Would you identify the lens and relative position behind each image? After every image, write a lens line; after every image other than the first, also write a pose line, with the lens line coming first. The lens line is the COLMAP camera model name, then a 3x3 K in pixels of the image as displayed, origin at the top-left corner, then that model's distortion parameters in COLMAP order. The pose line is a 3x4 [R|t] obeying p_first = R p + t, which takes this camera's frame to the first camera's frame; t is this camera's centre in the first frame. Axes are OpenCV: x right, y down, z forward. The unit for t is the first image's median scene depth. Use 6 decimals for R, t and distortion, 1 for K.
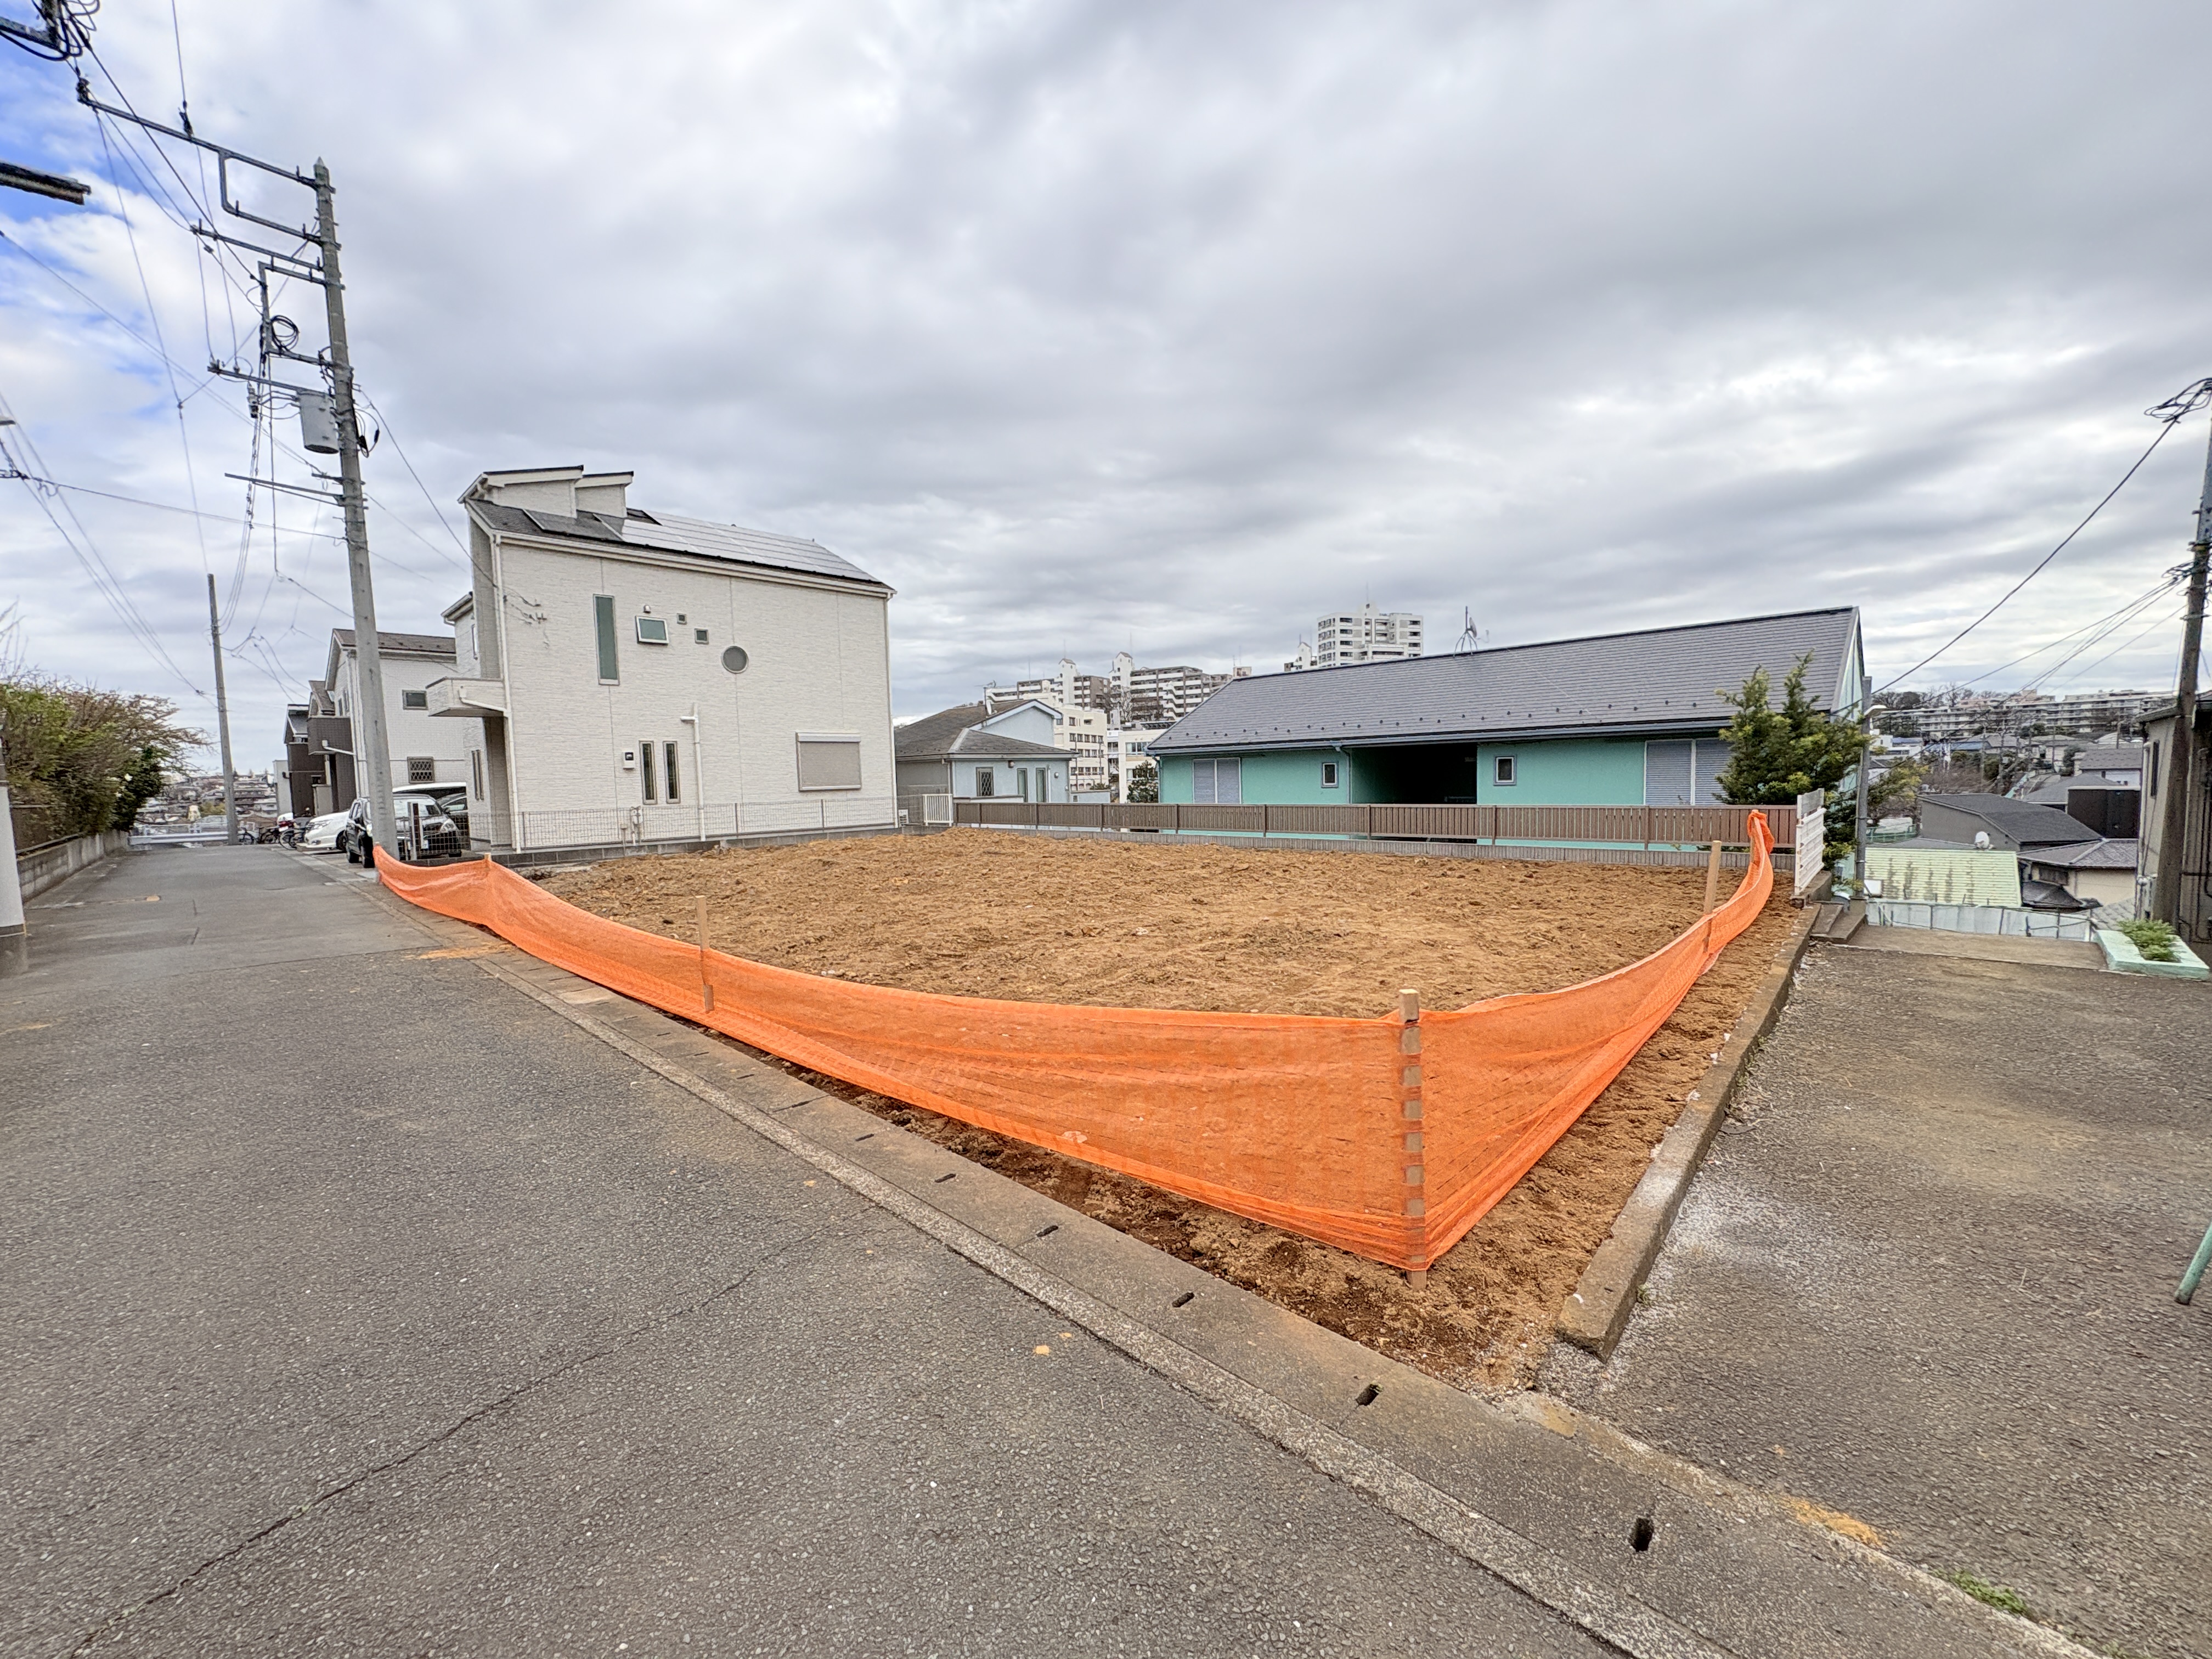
lens RADIAL K [[883.8, 0, 1106.6], [0, 883.8, 829.7], [0, 0, 1]] dist [0.000895, -0.000063]
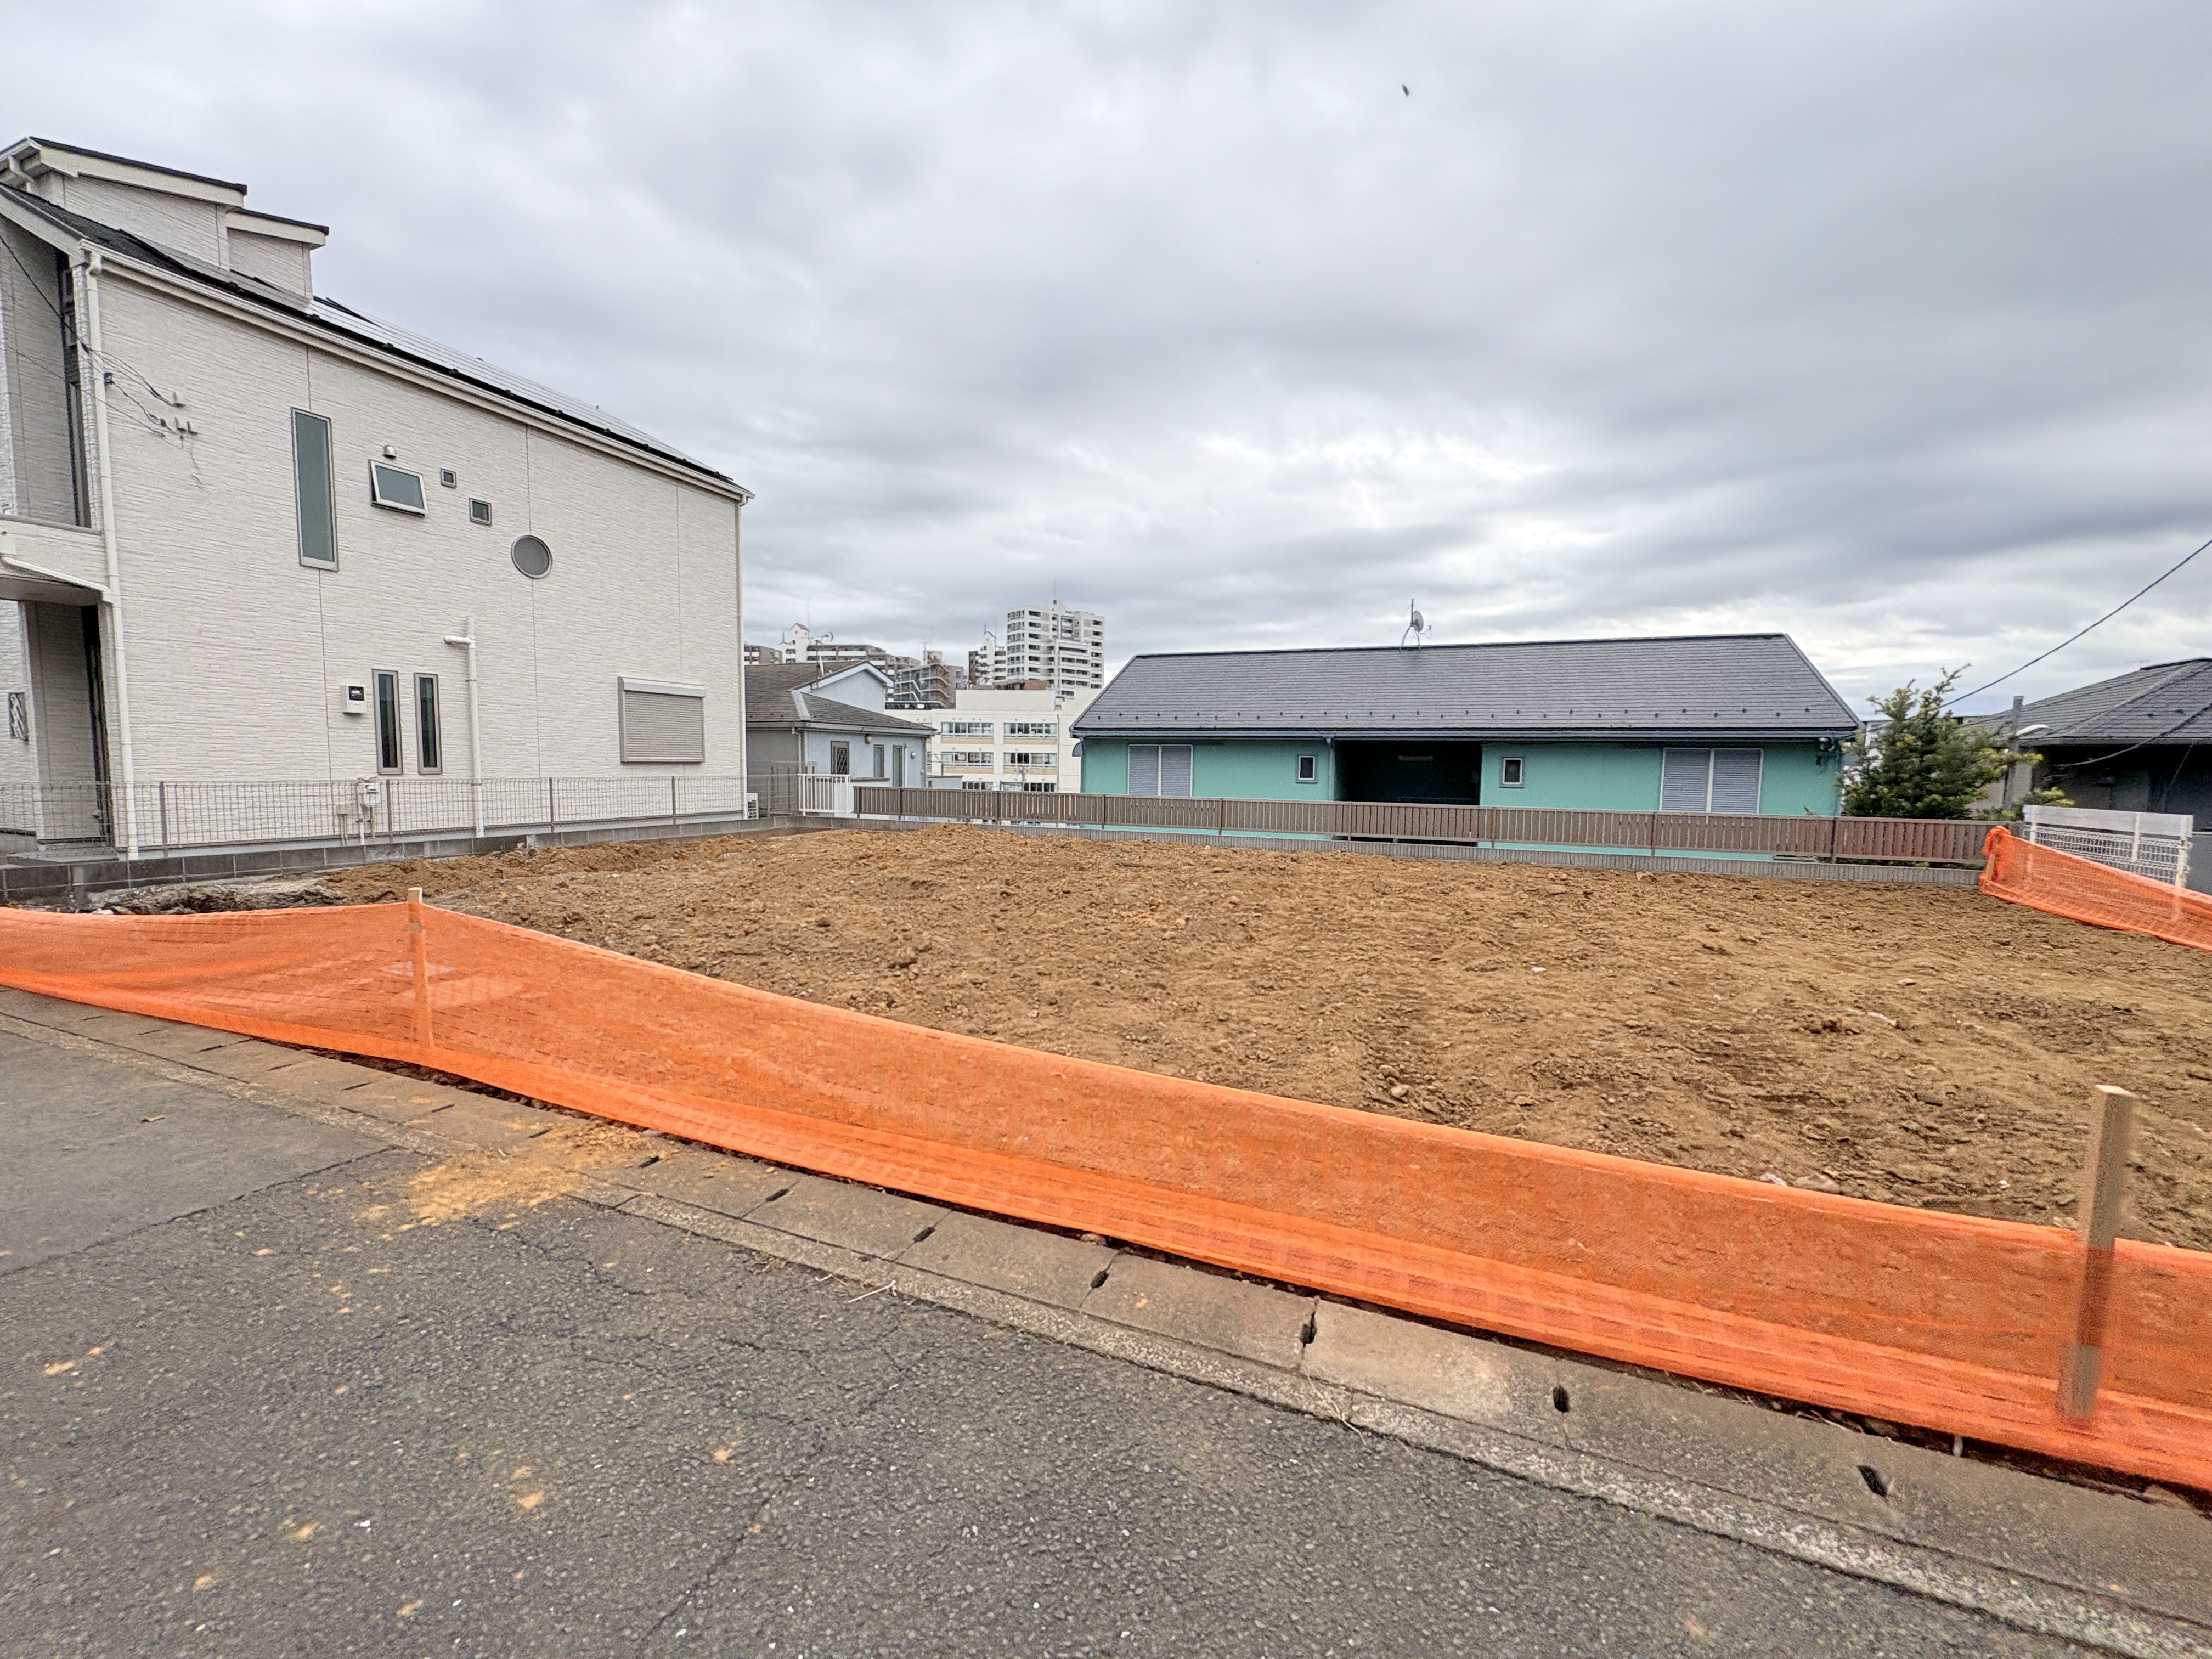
lens RADIAL K [[883.8, 0, 1106.6], [0, 883.8, 829.7], [0, 0, 1]] dist [0.000895, -0.000063]
pose [[0.929228, 0.012988, 0.369280, -0.285462], [-0.017974, 0.999788, 0.010064, -0.005896], [-0.369070, -0.015990, 0.929264, 0.253061]]
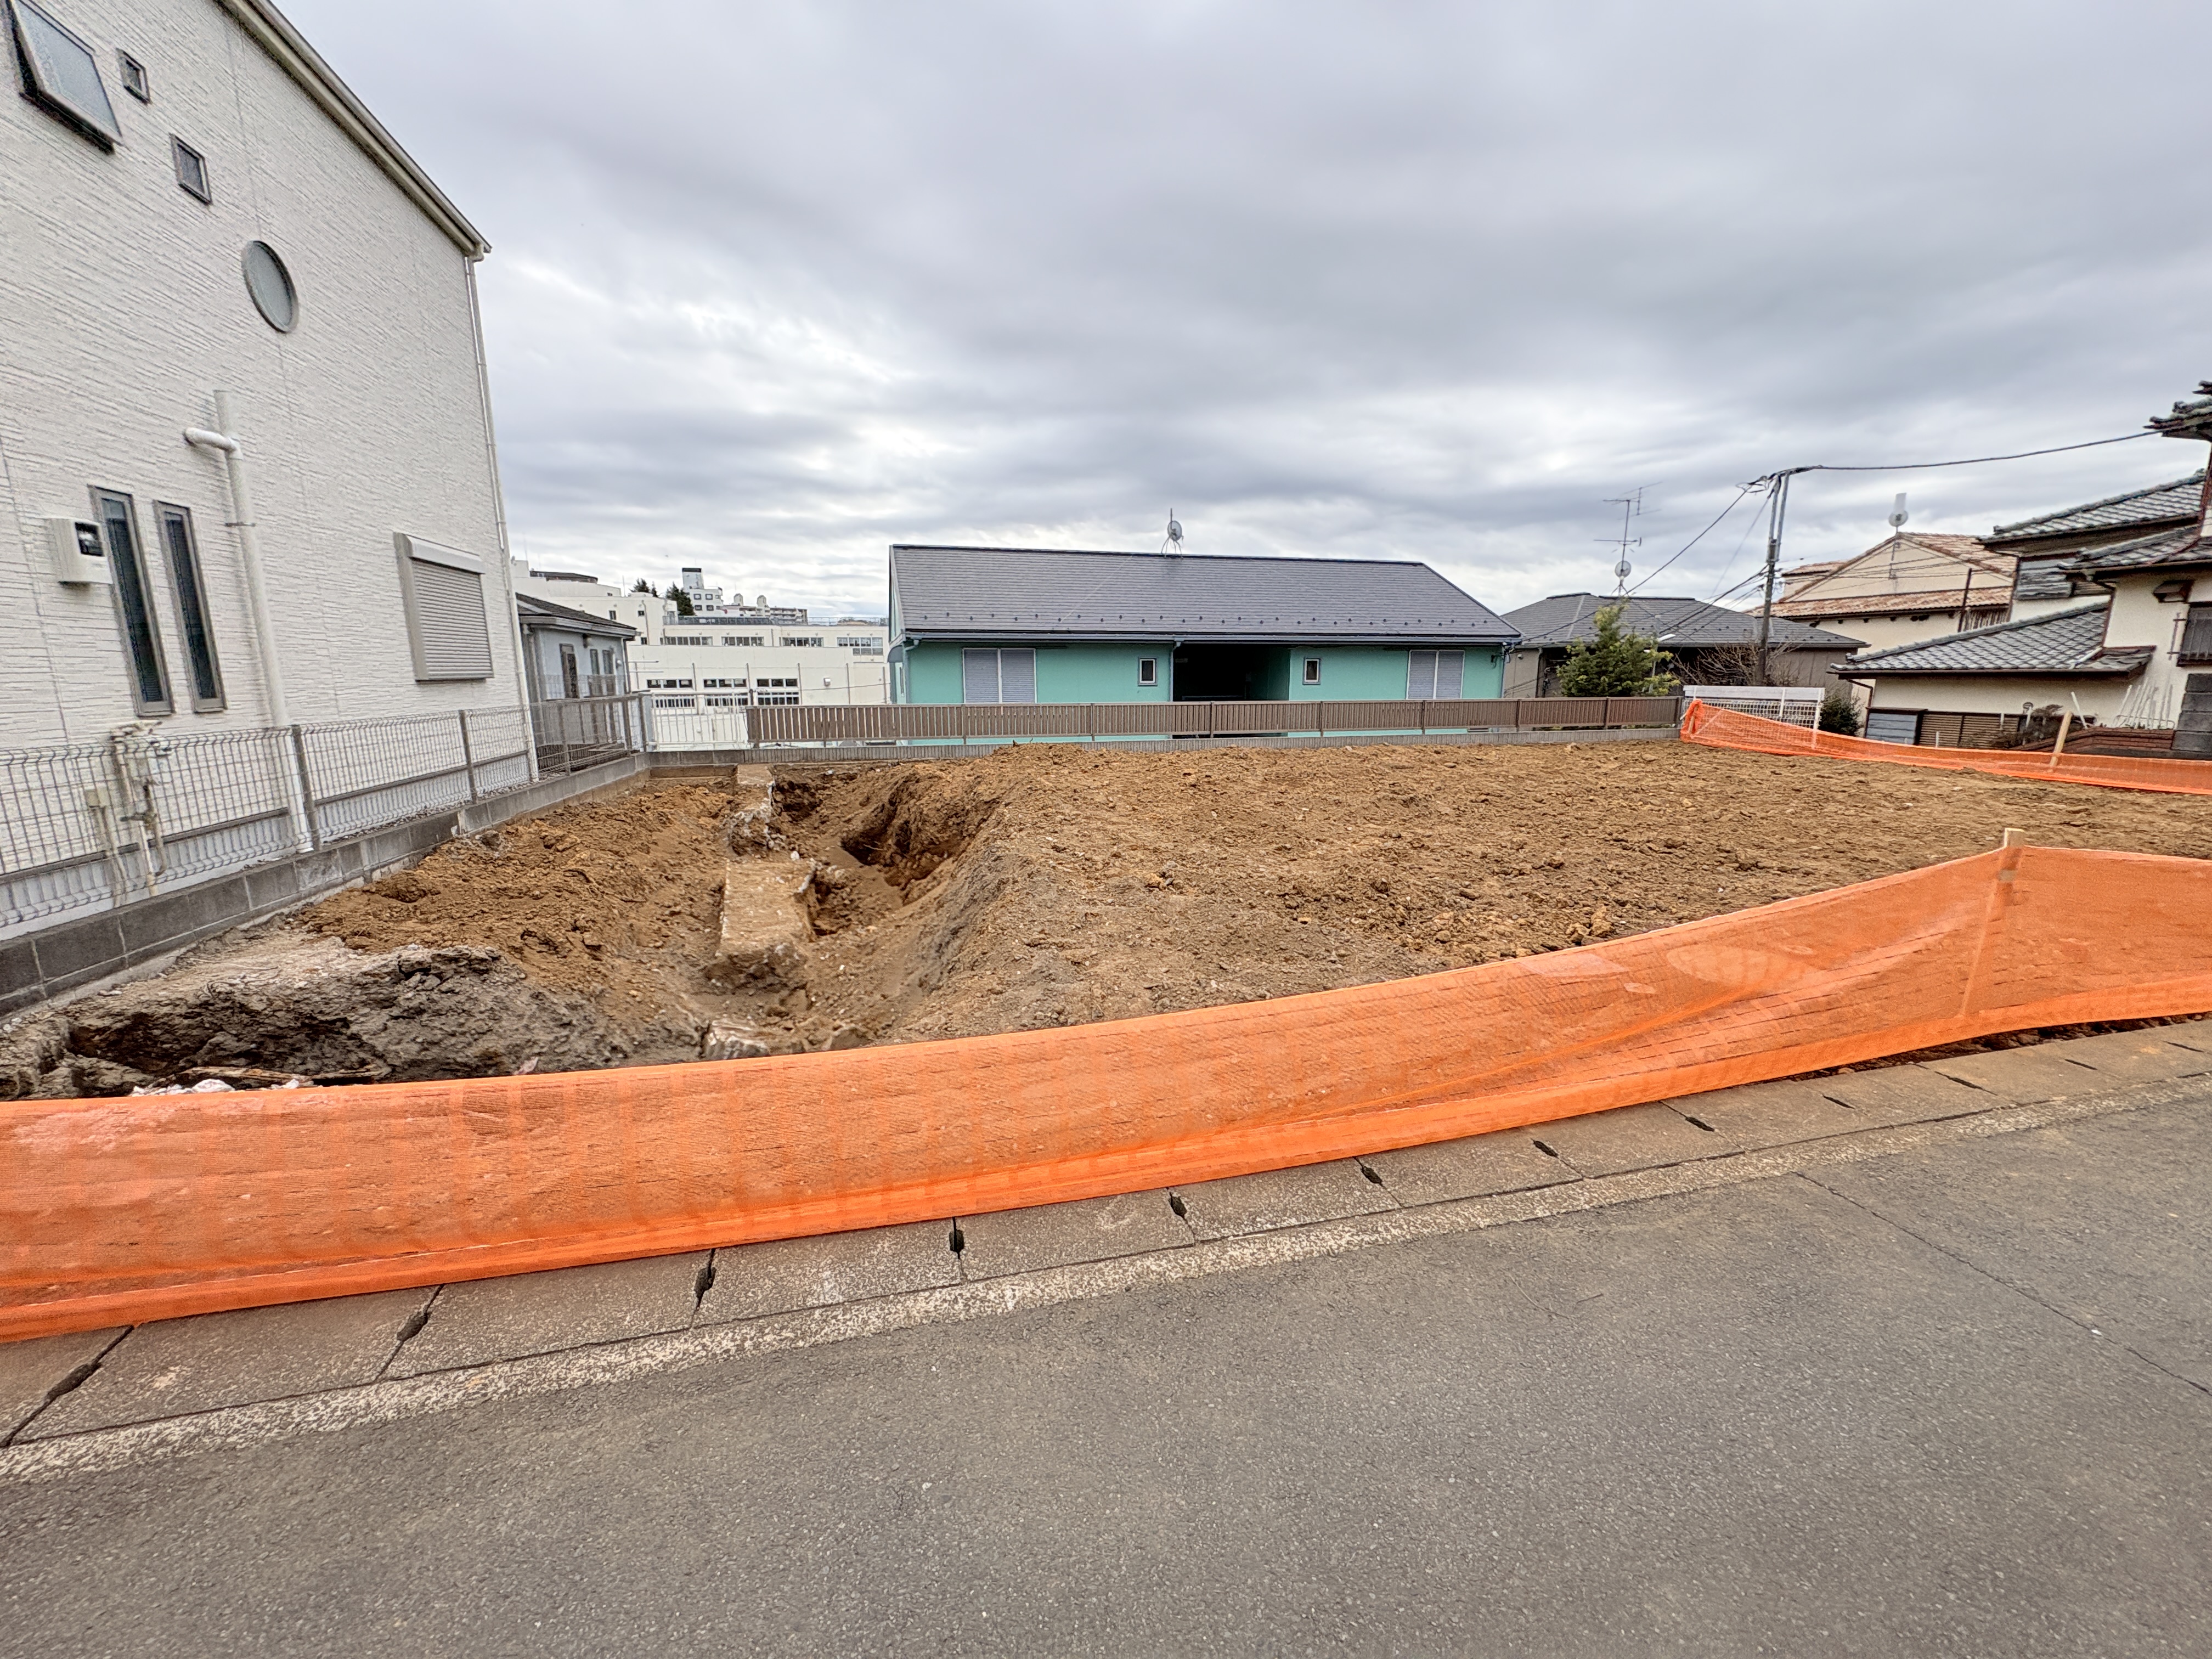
lens RADIAL K [[881.7, 0, 1106.1], [0, 881.7, 835.7], [0, 0, 1]] dist [0.001163, -0.000544]
pose [[0.519834, -0.132725, 0.843894, -0.612535], [0.039342, 0.990528, 0.131552, -0.015970], [-0.853361, -0.035185, 0.520132, 0.583702]]
